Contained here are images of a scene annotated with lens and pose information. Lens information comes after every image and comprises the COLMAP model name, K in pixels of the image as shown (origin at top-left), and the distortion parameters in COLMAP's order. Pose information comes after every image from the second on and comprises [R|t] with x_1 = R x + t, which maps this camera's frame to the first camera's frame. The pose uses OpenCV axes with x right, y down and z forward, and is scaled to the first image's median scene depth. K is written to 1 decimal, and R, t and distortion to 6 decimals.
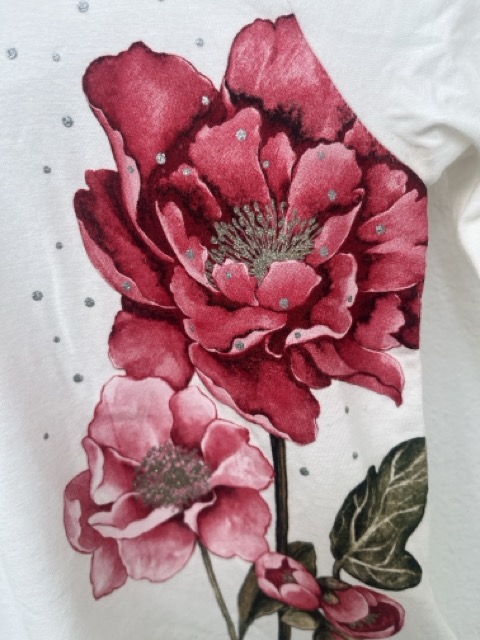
lens RADIAL K [[501.3, 0, 240.0], [0, 501.3, 320.0], [0, 0, 1]] dist [0.046865, -0.115598]
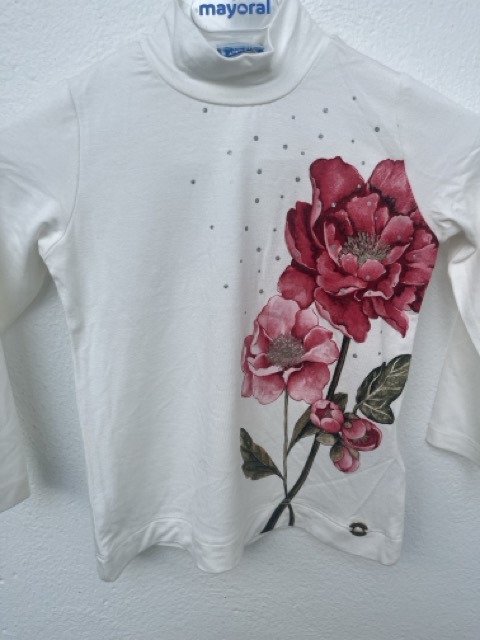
lens RADIAL K [[501.3, 0, 240.0], [0, 501.3, 320.0], [0, 0, 1]] dist [0.046865, -0.115598]
pose [[0.971812, 0.233385, 0.033354, -0.479513], [-0.233474, 0.972362, -0.001256, 0.274438], [-0.032725, -0.006567, 0.999443, -1.197603]]
